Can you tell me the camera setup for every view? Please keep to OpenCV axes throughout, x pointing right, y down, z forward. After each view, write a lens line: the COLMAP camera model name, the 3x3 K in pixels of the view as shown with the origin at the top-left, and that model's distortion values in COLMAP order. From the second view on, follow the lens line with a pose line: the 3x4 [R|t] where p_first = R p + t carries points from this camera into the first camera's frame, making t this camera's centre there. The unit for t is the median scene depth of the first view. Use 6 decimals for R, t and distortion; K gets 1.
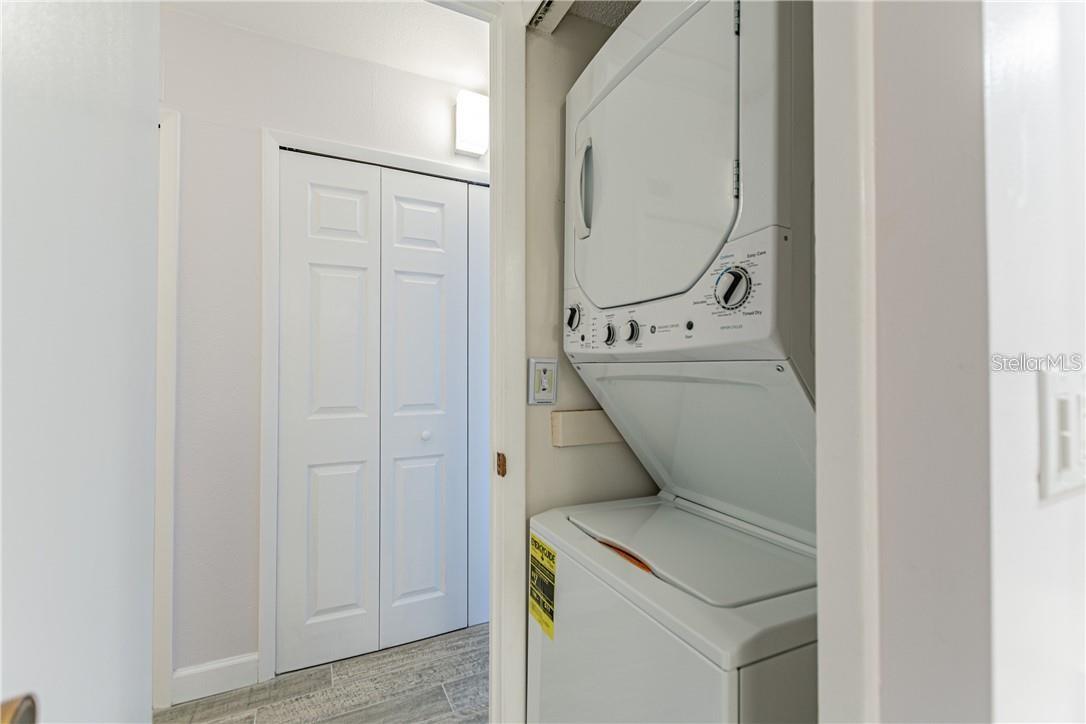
lens RADIAL K [[478.8, 0, 545.5], [0, 478.8, 366.9], [0, 0, 1]] dist [0.002533, 0.000063]
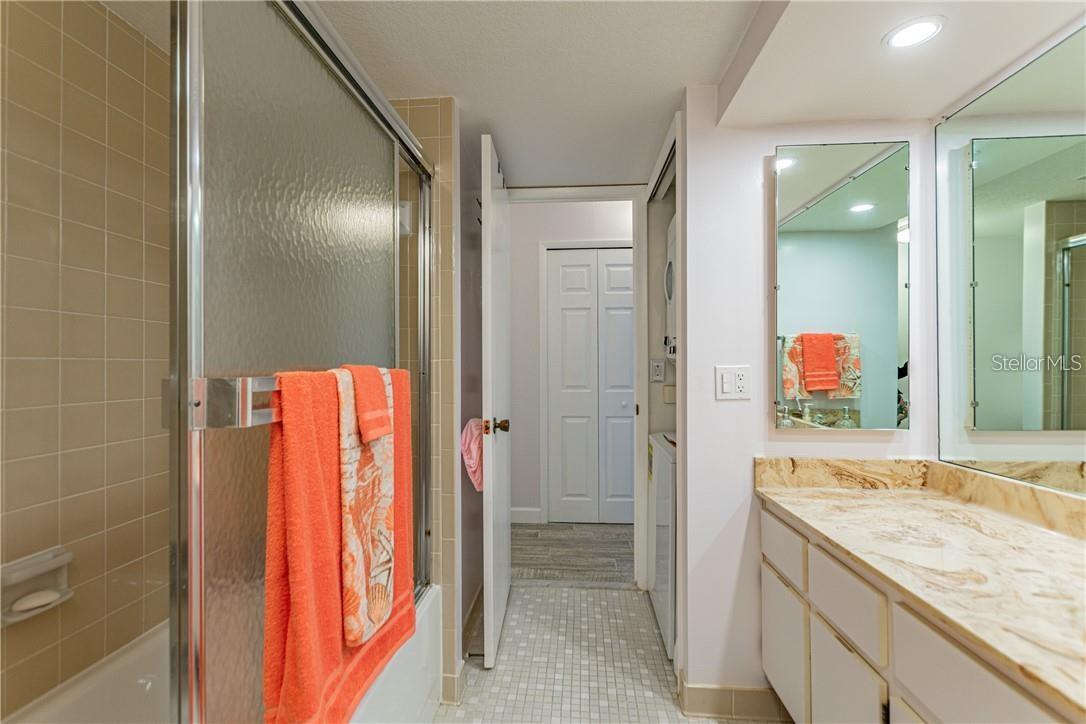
lens RADIAL K [[478.8, 0, 542.7], [0, 478.8, 364.4], [0, 0, 1]] dist [0.002533, 0.000063]
pose [[0.866142, -0.007652, -0.499740, 0.381207], [0.011820, 0.999917, 0.005176, -0.009880], [0.499659, -0.010390, 0.866160, -0.664437]]
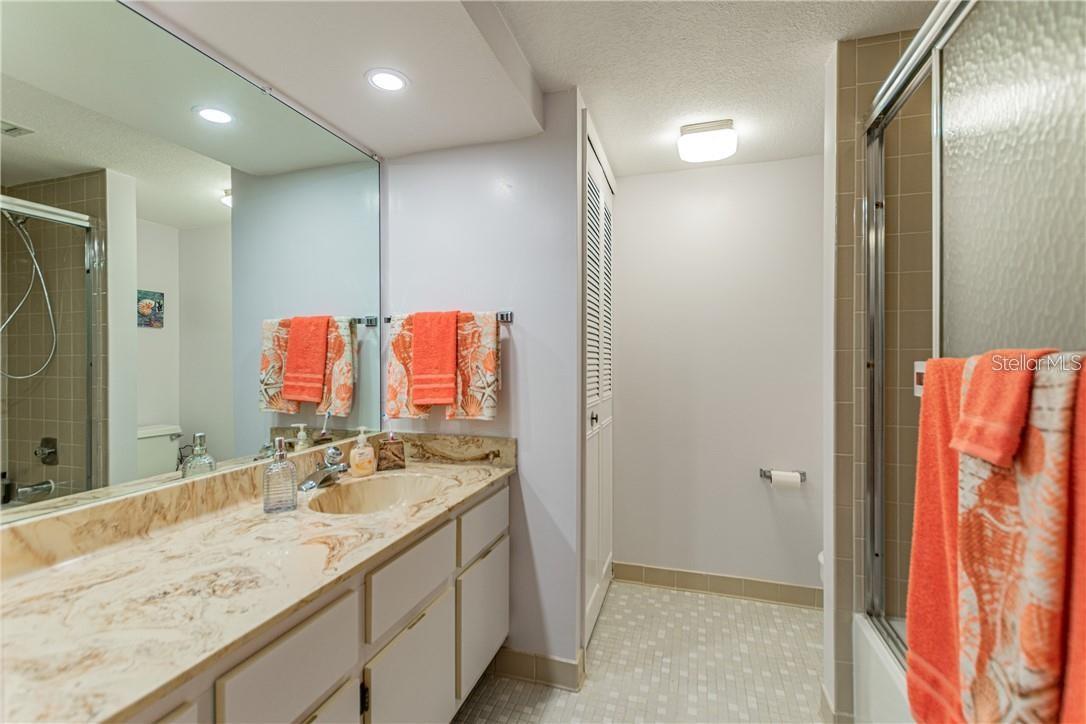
lens RADIAL K [[478.8, 0, 543.4], [0, 478.8, 362.5], [0, 0, 1]] dist [0.002533, 0.000063]
pose [[-0.727375, -0.005635, 0.686217, -0.579115], [-0.010006, 0.999947, -0.002395, 0.020476], [-0.686167, -0.008608, -0.727393, 1.233478]]
